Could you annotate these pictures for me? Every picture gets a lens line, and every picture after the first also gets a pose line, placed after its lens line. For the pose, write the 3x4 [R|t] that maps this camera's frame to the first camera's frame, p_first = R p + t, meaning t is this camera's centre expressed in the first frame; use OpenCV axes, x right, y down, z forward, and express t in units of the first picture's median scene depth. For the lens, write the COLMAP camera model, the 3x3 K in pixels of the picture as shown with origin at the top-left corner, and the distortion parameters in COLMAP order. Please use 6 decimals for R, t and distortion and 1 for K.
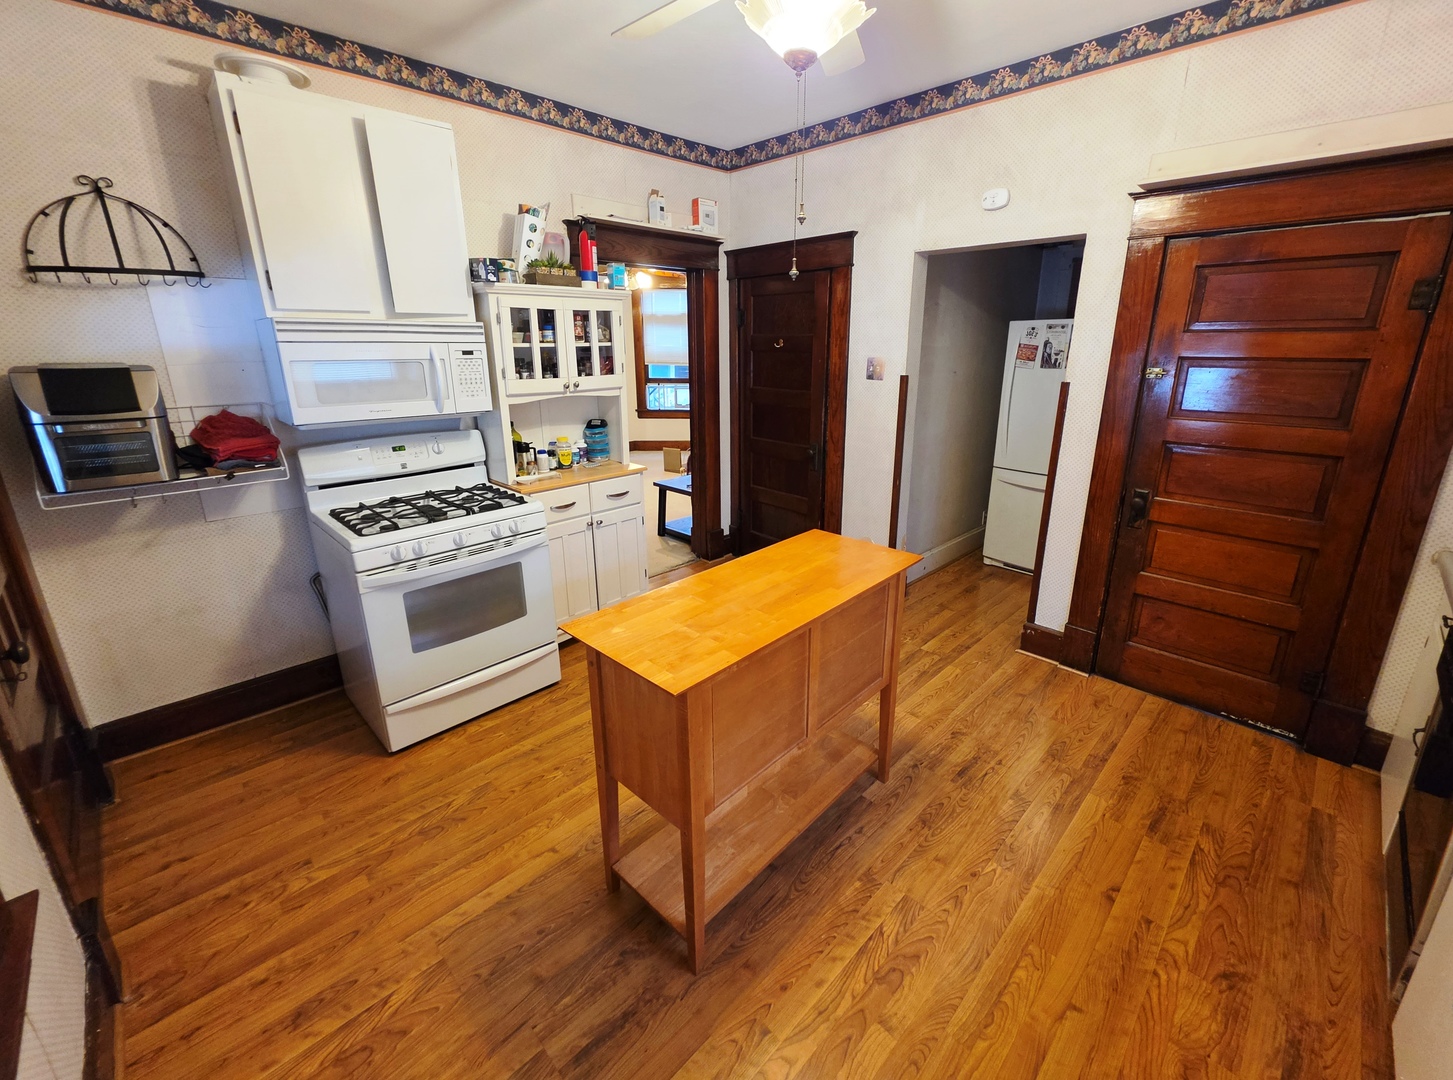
lens RADIAL K [[601.8, 0, 733.6], [0, 601.8, 513.5], [0, 0, 1]] dist [0.000677, -0.000099]
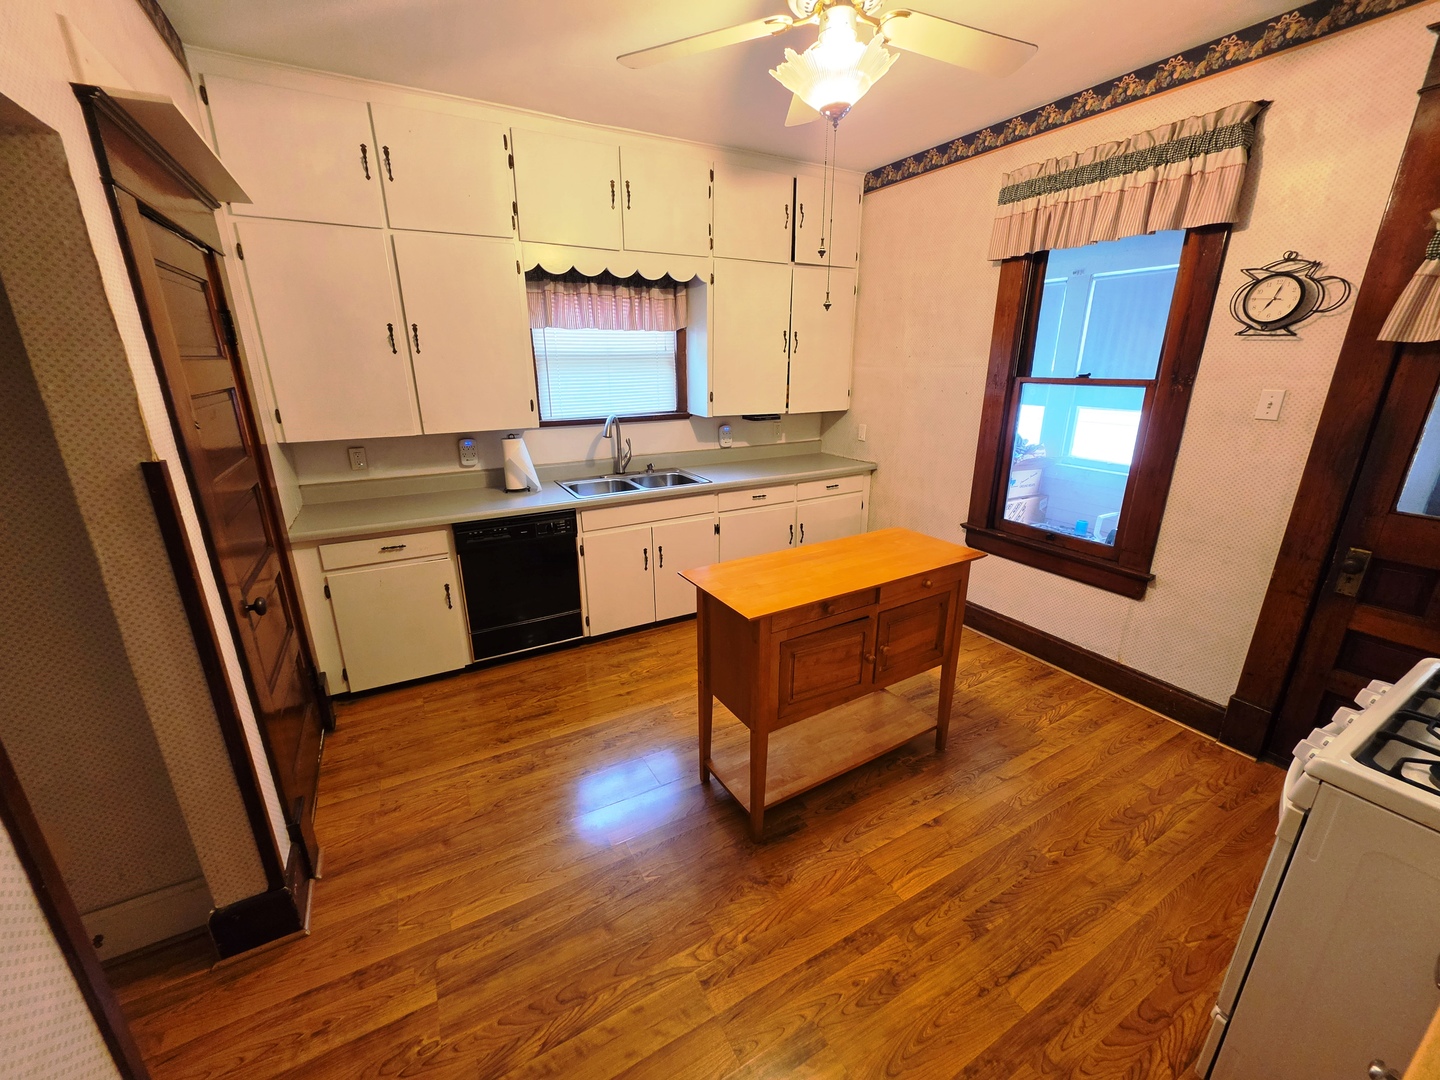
lens RADIAL K [[576.2, 0, 720.0], [0, 576.2, 540.0], [0, 0, 1]] dist [-0.001187, 0.000118]
pose [[-0.963238, -0.074197, 0.258201, -0.009837], [0.082185, 0.833643, 0.546155, -0.443743], [-0.255771, 0.547297, -0.796899, 1.496434]]
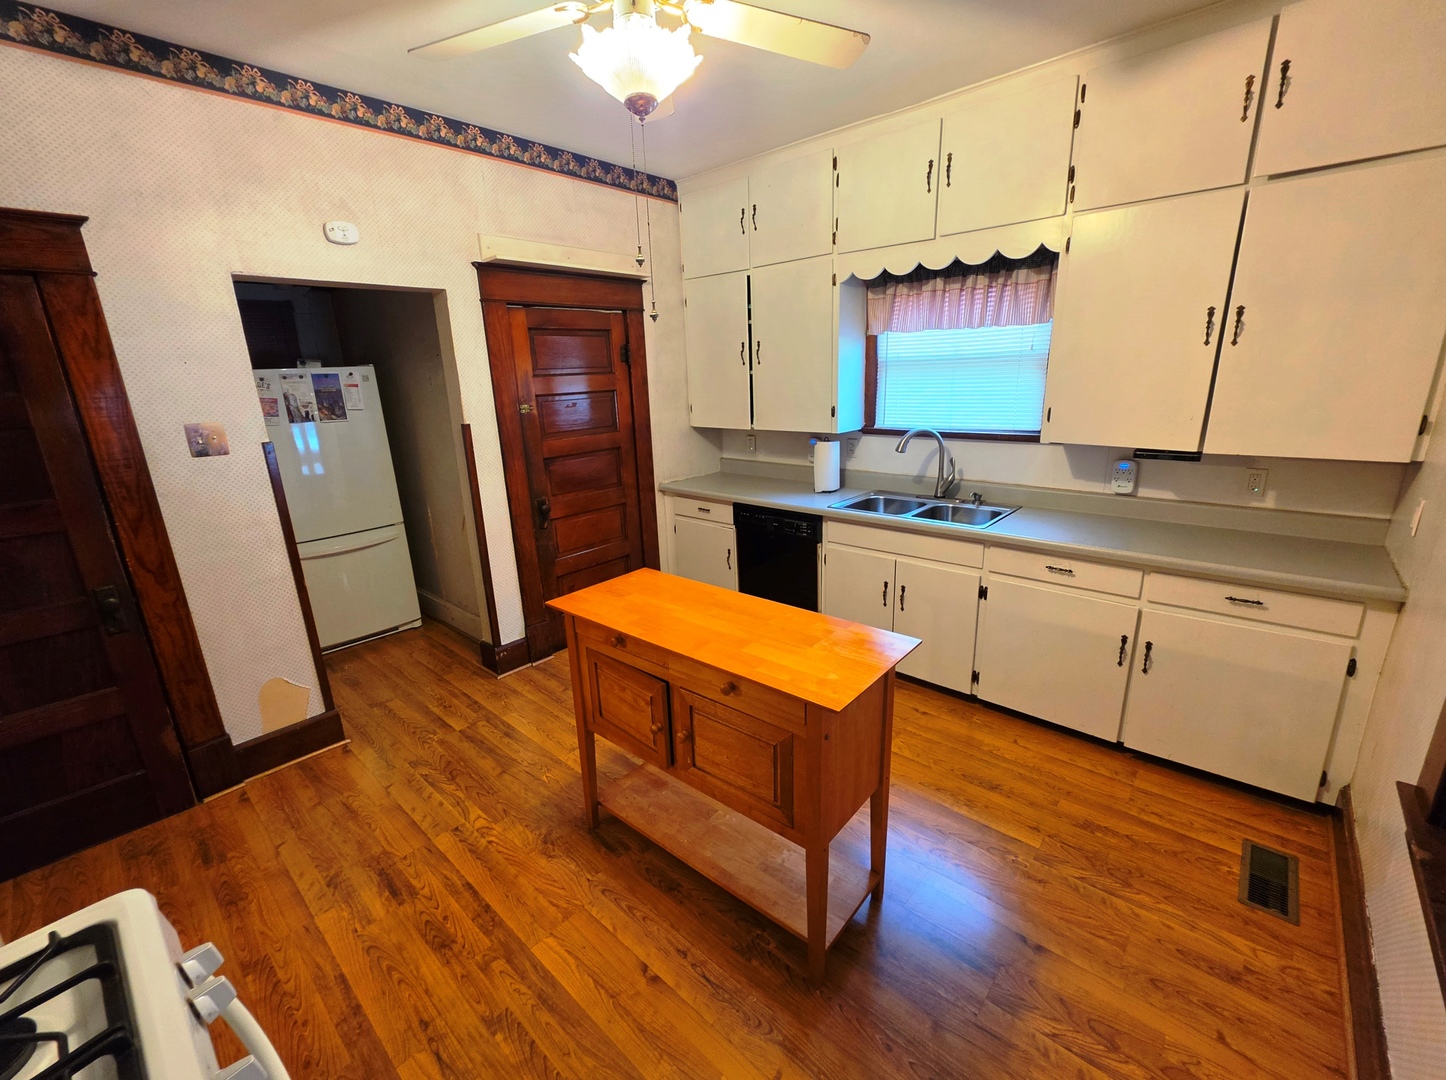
lens RADIAL K [[613.0, 0, 723.0], [0, 613.0, 540.0], [0, 0, 1]] dist [-0.000104, -0.000019]
pose [[-0.053227, -0.262320, 0.963512, -0.688936], [0.311605, 0.912337, 0.265601, -0.205319], [-0.948720, 0.314372, 0.033179, 0.685464]]
